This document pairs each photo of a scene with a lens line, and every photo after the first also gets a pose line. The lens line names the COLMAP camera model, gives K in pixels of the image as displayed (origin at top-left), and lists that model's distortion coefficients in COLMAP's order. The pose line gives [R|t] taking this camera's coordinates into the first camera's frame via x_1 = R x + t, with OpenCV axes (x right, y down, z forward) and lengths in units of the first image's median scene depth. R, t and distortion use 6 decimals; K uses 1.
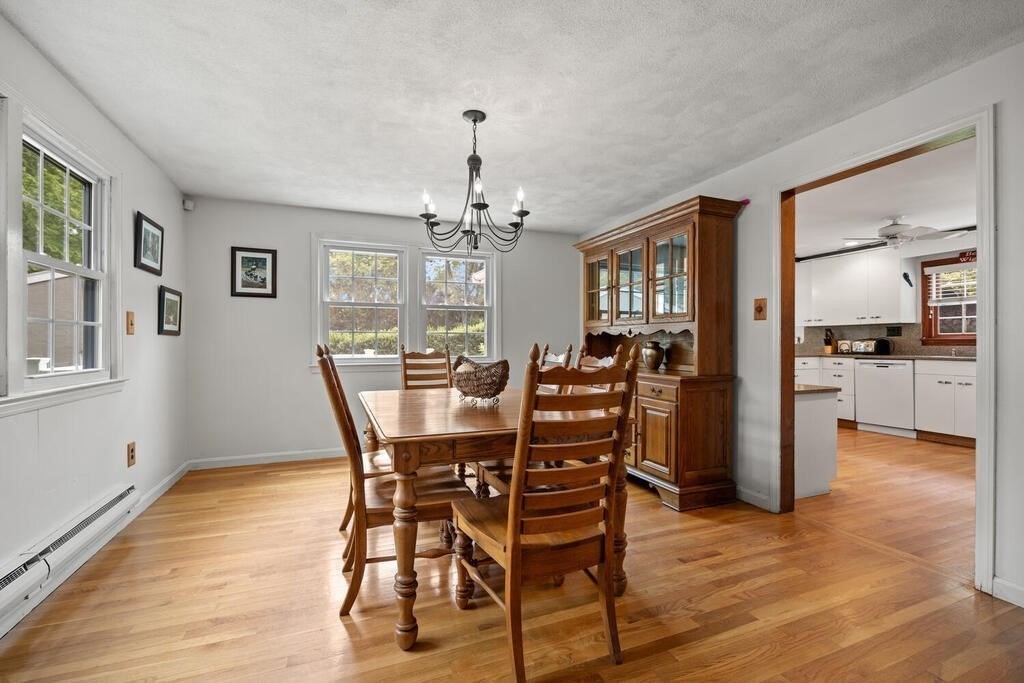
lens RADIAL K [[443.9, 0, 512.5], [0, 443.9, 346.1], [0, 0, 1]] dist [-0.011001, 0.000035]
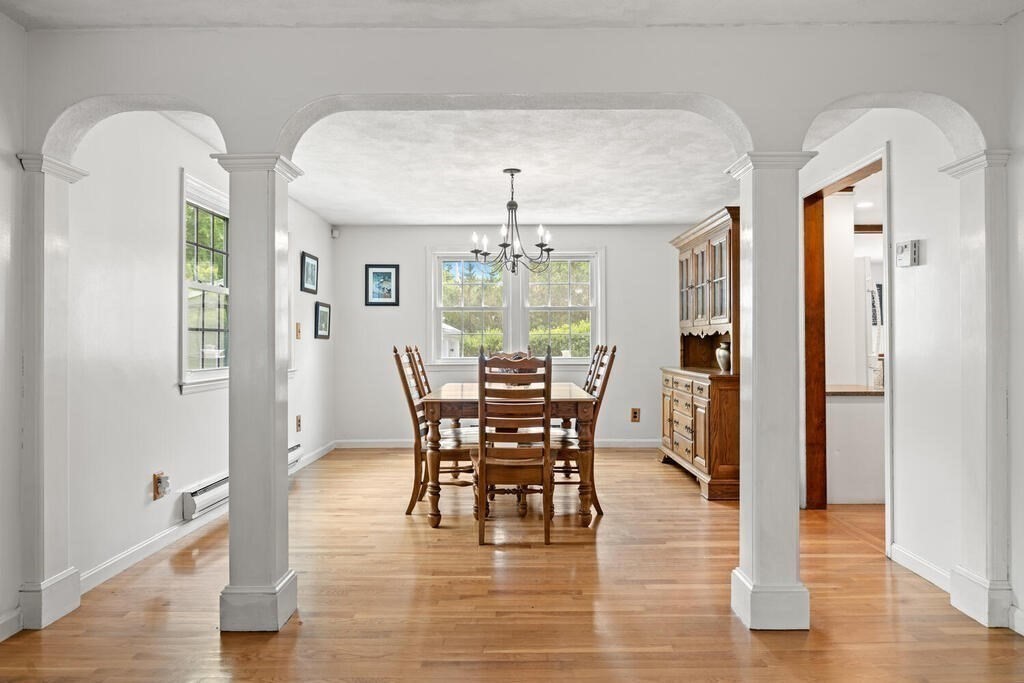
lens RADIAL K [[654.6, 0, 512.0], [0, 654.6, 341.5], [0, 0, 1]] dist [-0.001704, -0.001686]
pose [[0.926142, -0.004212, -0.377151, 0.513267], [-0.000078, 0.999935, -0.011360, 0.005264], [0.377174, 0.010550, 0.926082, -0.630438]]
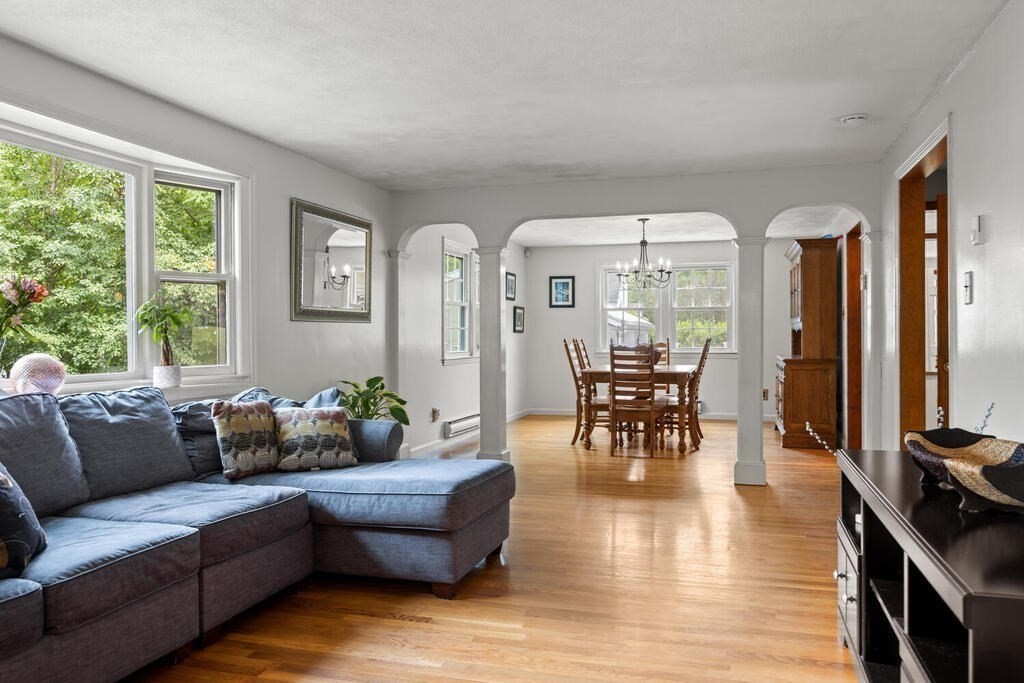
lens RADIAL K [[761.5, 0, 512.0], [0, 761.5, 341.5], [0, 0, 1]] dist [-0.016559, 0.004388]
pose [[0.784000, 0.001870, -0.620758, 1.220755], [-0.001980, 0.999998, 0.000512, 0.009193], [0.620758, 0.000828, 0.784002, -1.567969]]
